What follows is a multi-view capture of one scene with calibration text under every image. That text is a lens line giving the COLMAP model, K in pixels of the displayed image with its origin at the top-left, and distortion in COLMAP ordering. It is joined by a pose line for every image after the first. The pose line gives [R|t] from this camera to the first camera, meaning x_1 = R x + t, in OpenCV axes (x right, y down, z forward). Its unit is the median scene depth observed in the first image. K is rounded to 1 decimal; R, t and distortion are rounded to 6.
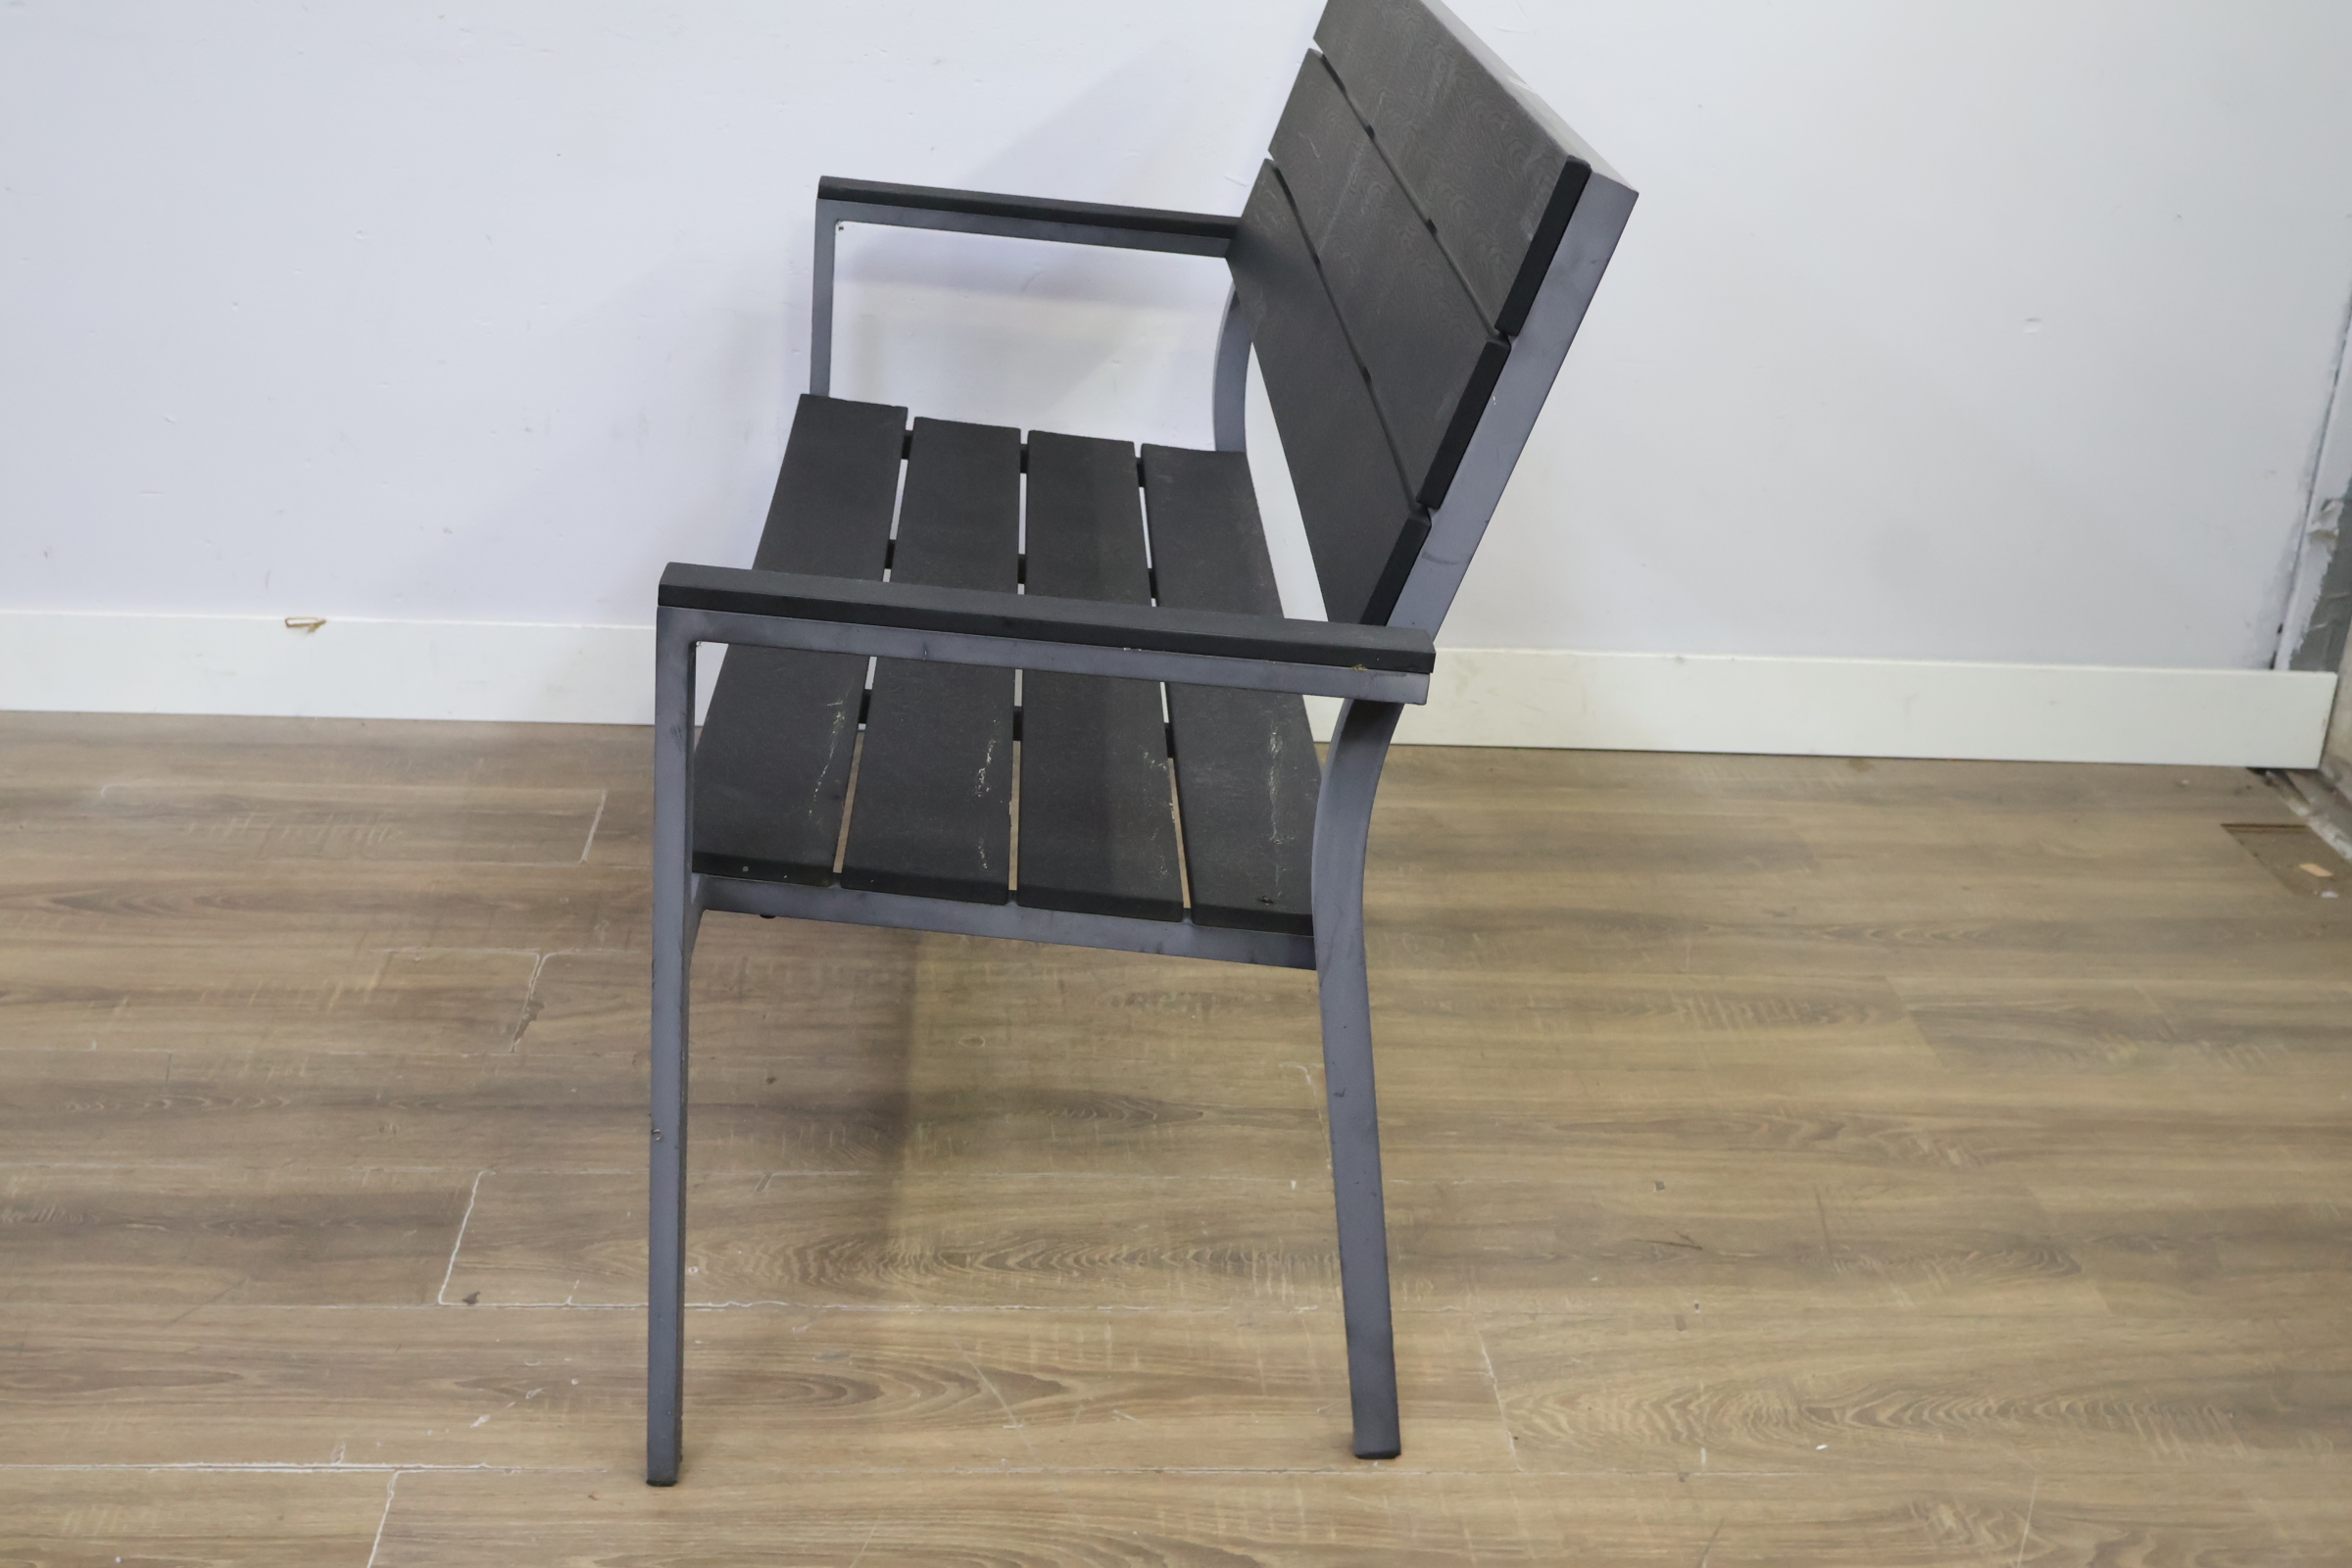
lens RADIAL K [[2779.2, 0, 1169.8], [0, 2779.2, 793.8], [0, 0, 1]] dist [-0.010993, 0.000000]
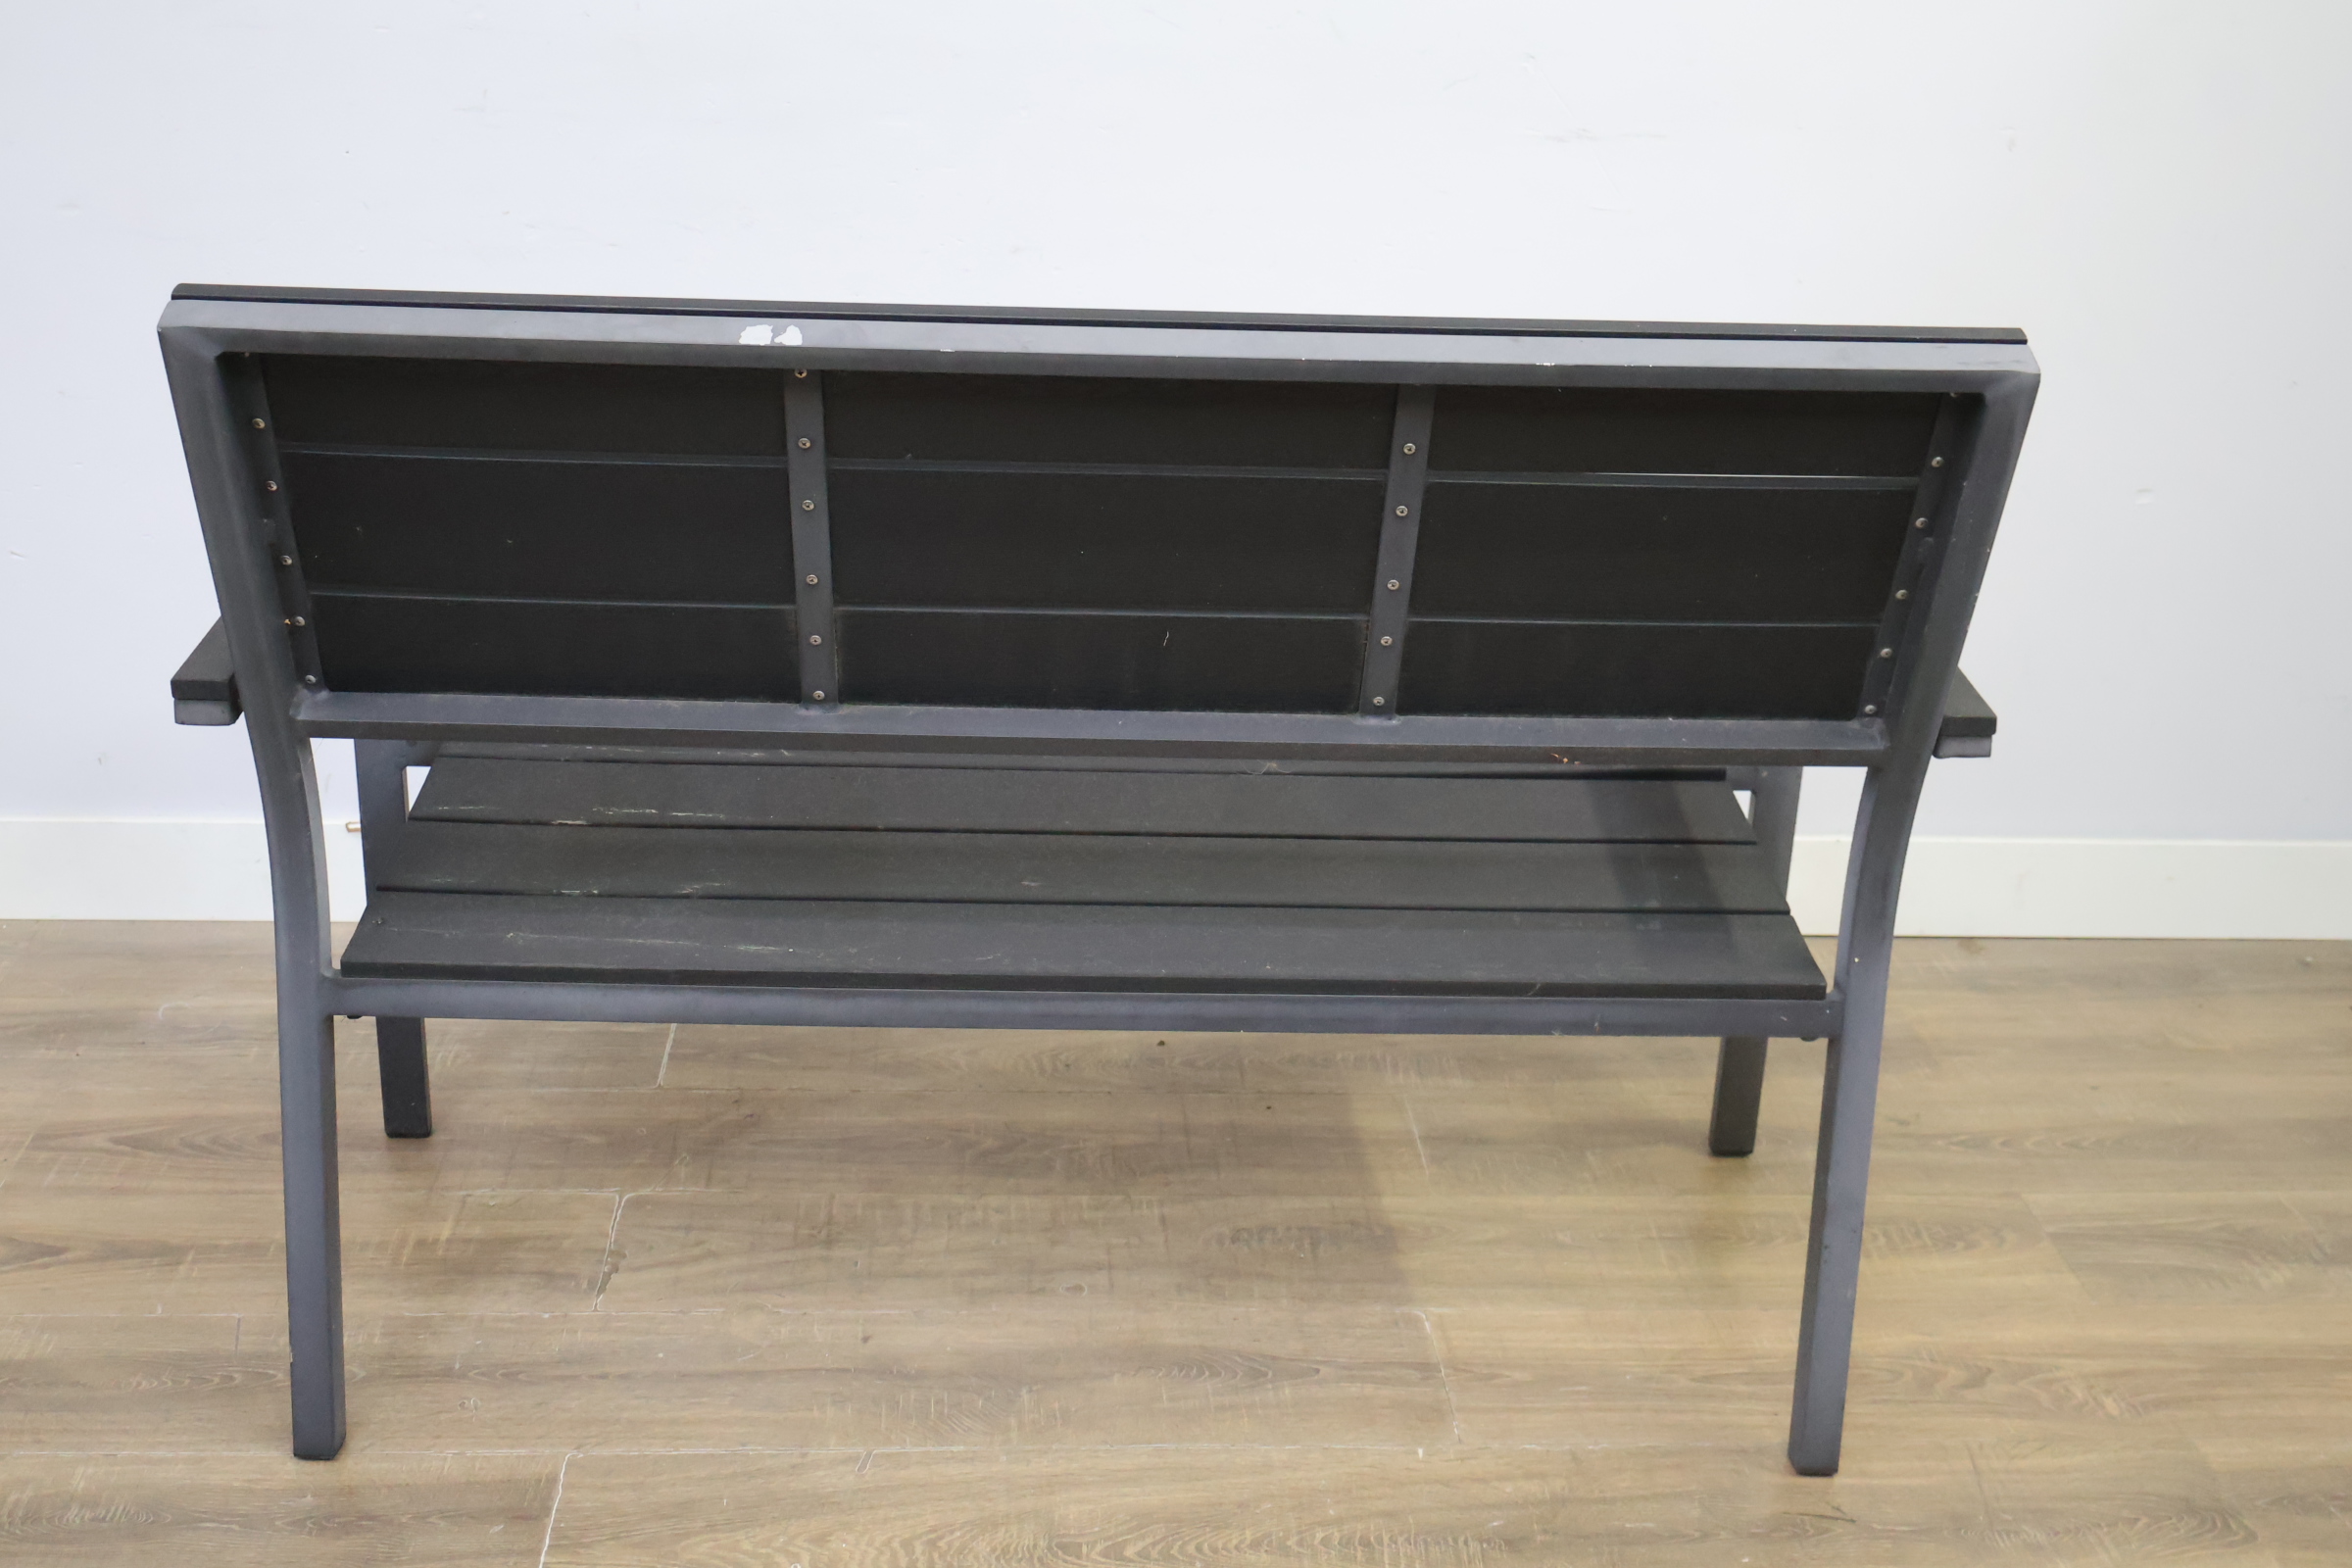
lens RADIAL K [[2779.2, 0, 1169.4], [0, 2779.2, 768.0], [0, 0, 1]] dist [-0.010993, 0.000000]
pose [[0.999870, -0.013971, -0.008029, -0.029533], [0.013721, 0.999446, -0.030321, -0.063907], [0.008448, 0.030207, 0.999508, 0.041485]]
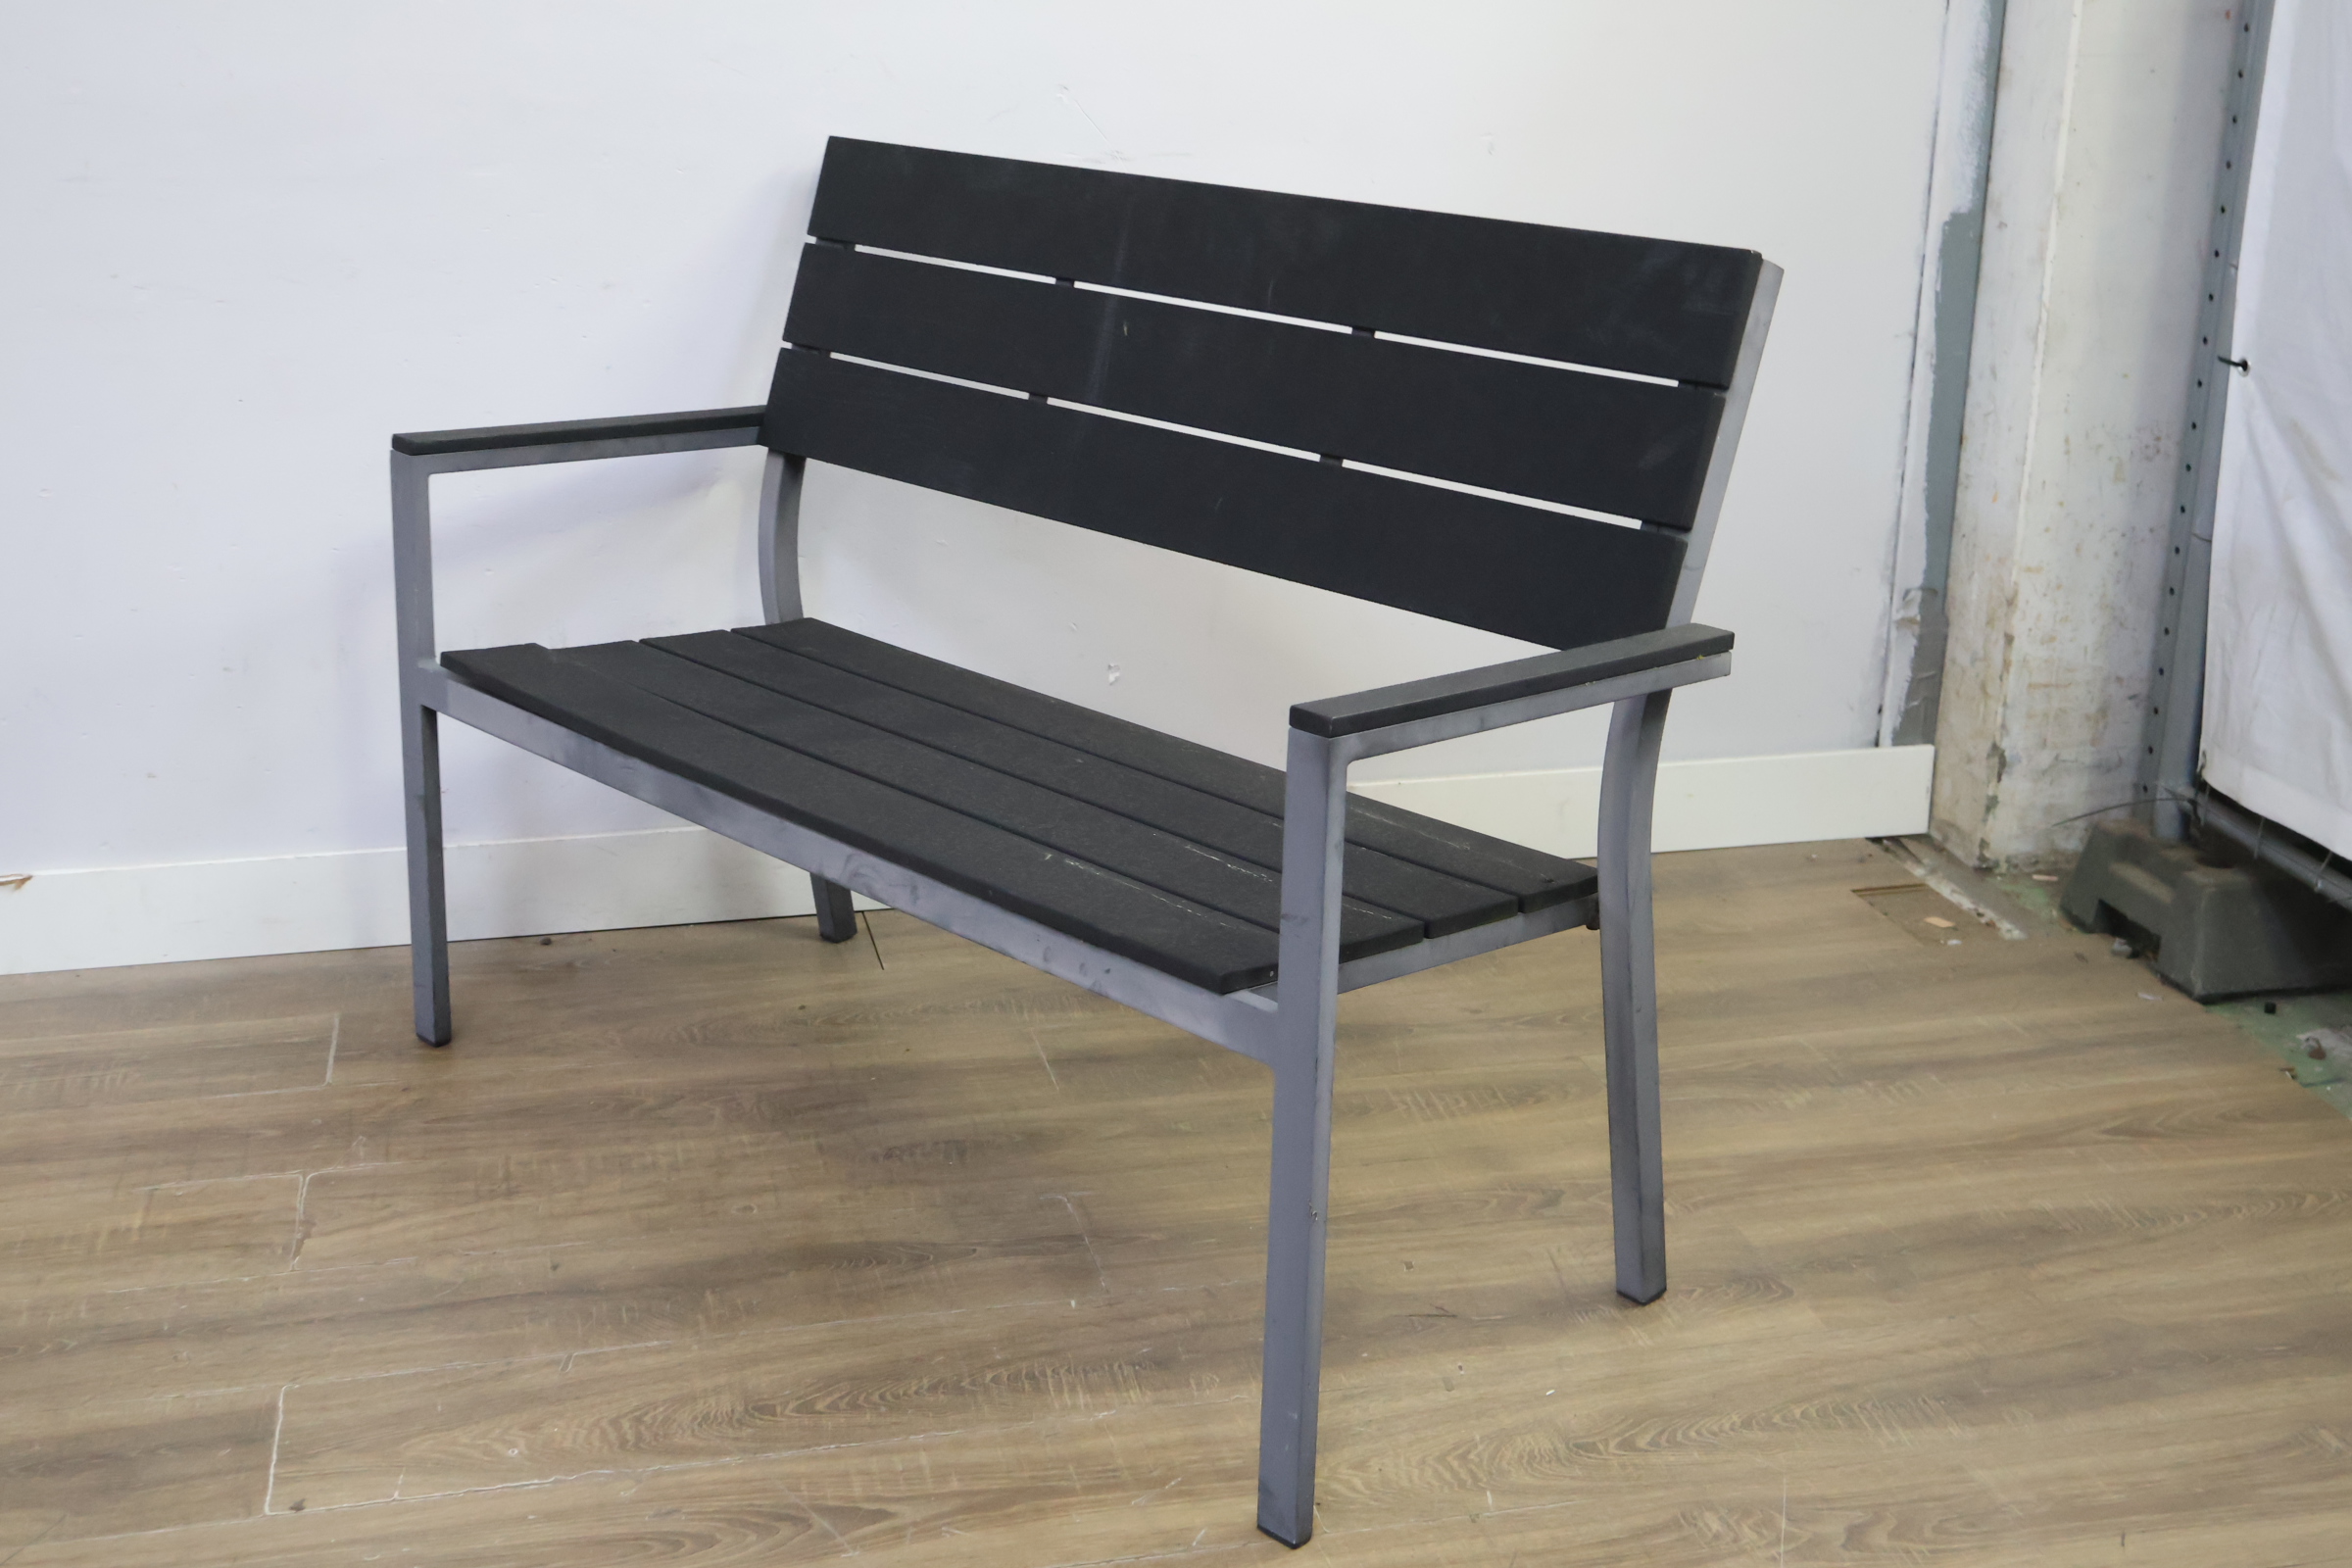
lens RADIAL K [[2779.2, 0, 1181.9], [0, 2779.2, 786.7], [0, 0, 1]] dist [-0.010993, 0.000000]
pose [[0.984904, -0.094296, 0.145166, -0.048217], [0.104241, 0.992588, -0.062480, 0.015015], [-0.138199, 0.076669, 0.987433, -0.064347]]
